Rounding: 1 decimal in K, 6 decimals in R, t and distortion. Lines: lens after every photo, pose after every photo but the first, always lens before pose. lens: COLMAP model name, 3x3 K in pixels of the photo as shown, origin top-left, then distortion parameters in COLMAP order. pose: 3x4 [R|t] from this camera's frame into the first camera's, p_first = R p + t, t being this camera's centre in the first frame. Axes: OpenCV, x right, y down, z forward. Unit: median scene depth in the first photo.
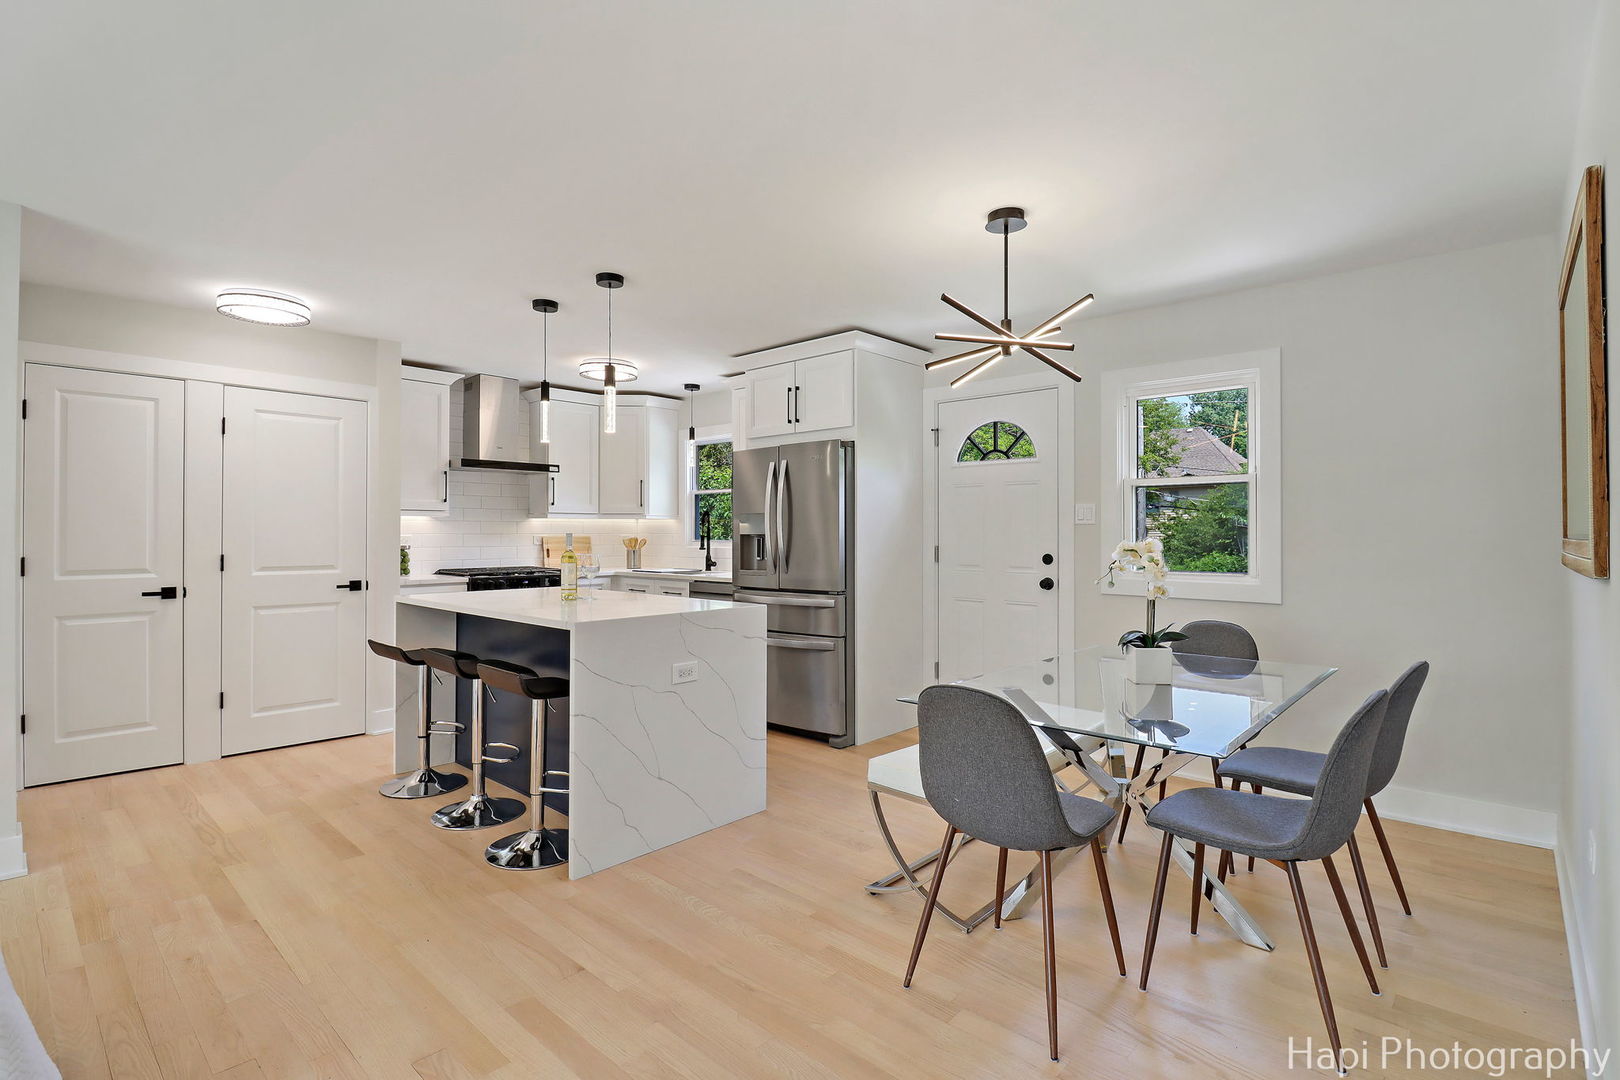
lens RADIAL K [[794.6, 0, 809.9], [0, 794.6, 531.5], [0, 0, 1]] dist [0.001613, -0.000154]
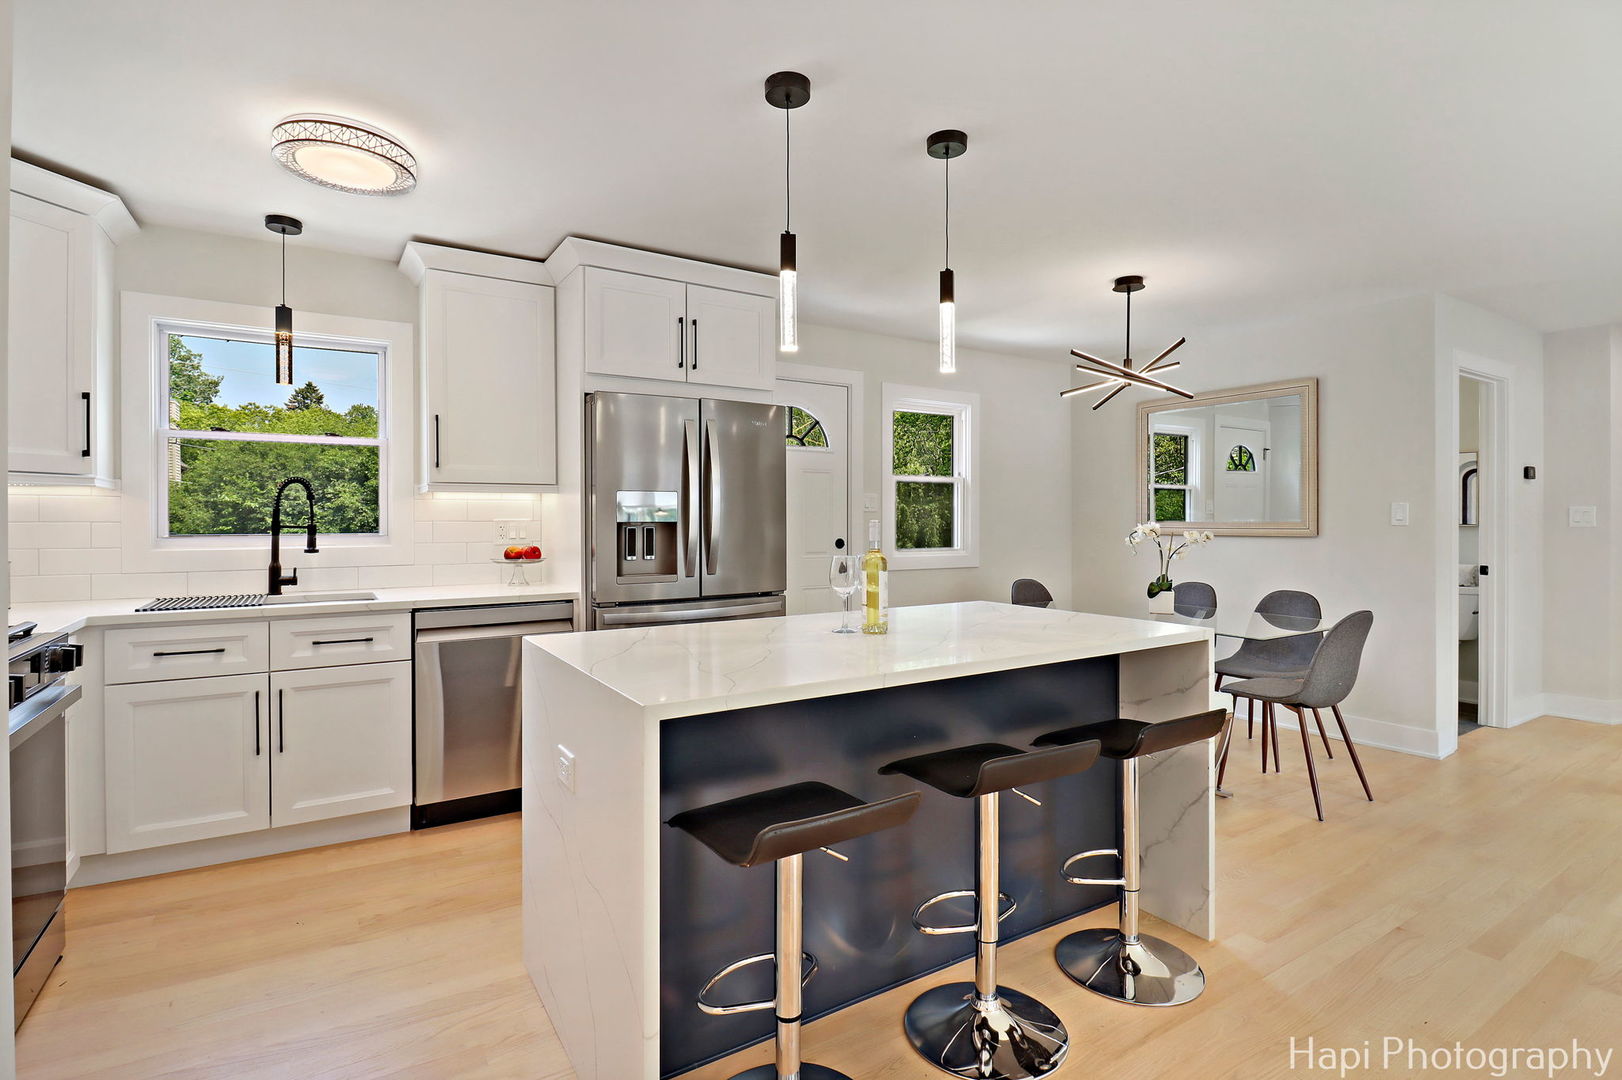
lens RADIAL K [[795.6, 0, 816.3], [0, 795.6, 527.4], [0, 0, 1]] dist [0.001613, -0.000154]
pose [[0.240571, -0.012996, 0.970545, -0.674759], [-0.002830, 0.999897, 0.014091, -0.001848], [-0.970628, -0.006137, 0.240509, 0.685367]]
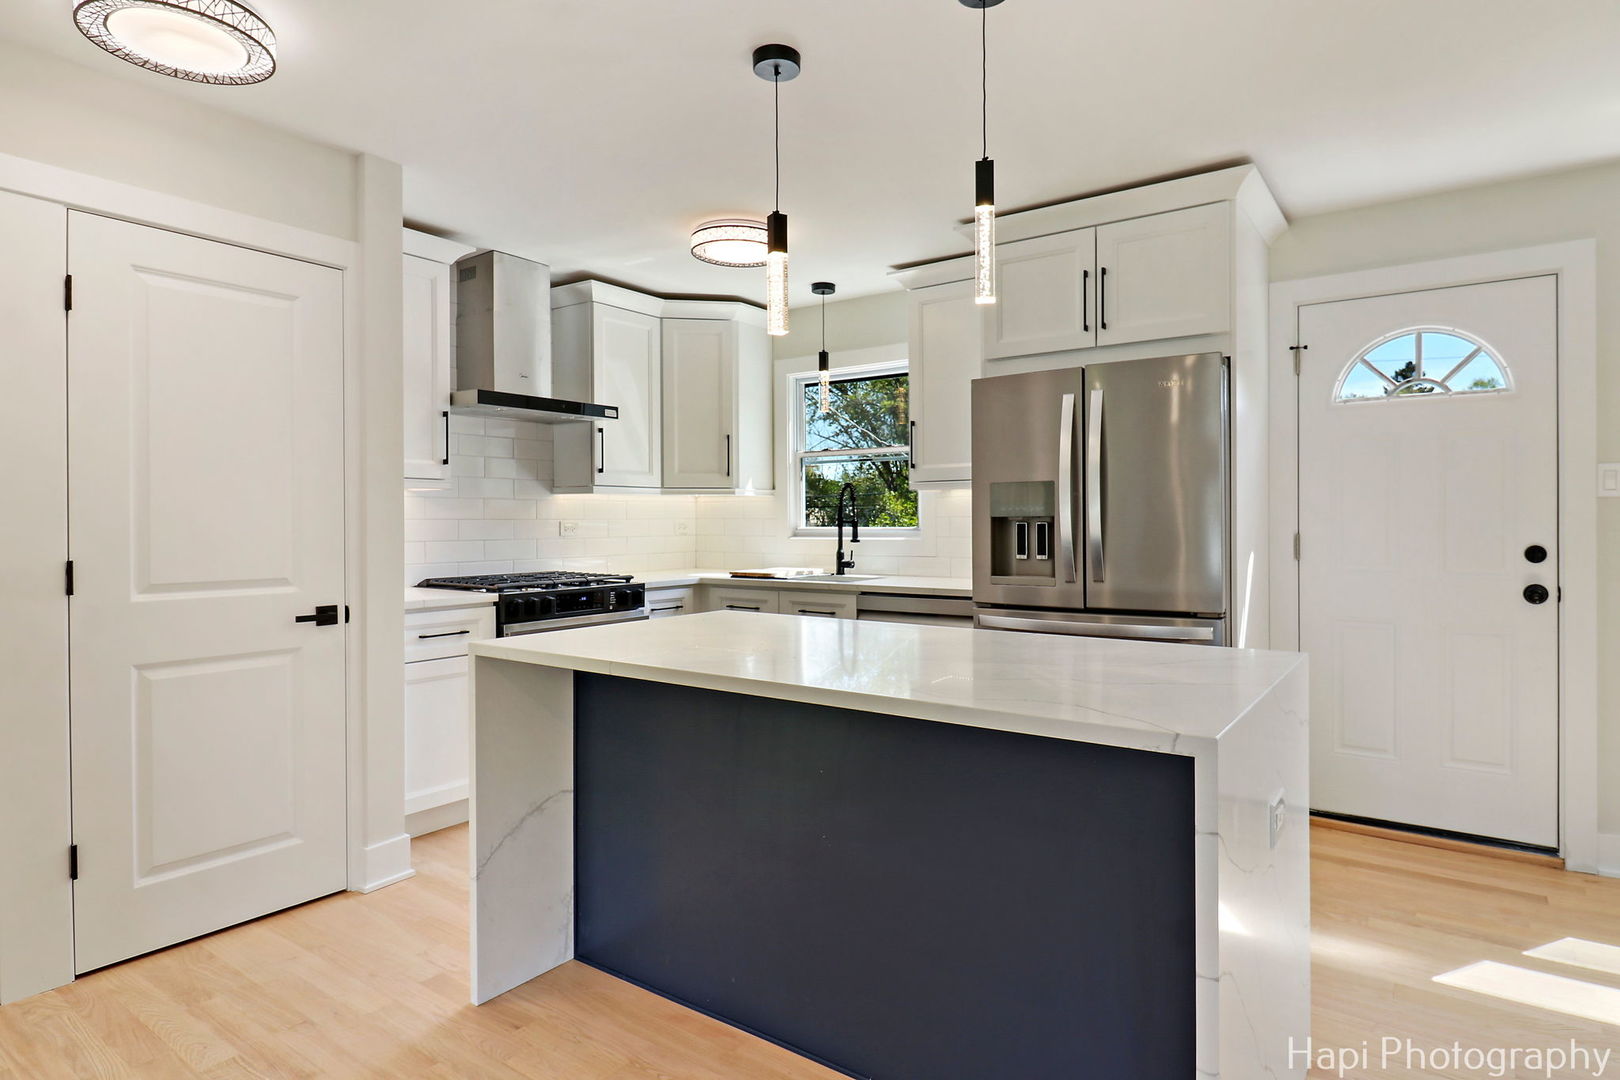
lens RADIAL K [[907.1, 0, 817.7], [0, 907.1, 532.1], [0, 0, 1]] dist [-0.003607, -0.000611]
pose [[0.990828, -0.006269, 0.134981, -0.309494], [0.004309, 0.999881, 0.014805, 0.004466], [-0.135058, -0.014087, 0.990738, 0.337347]]
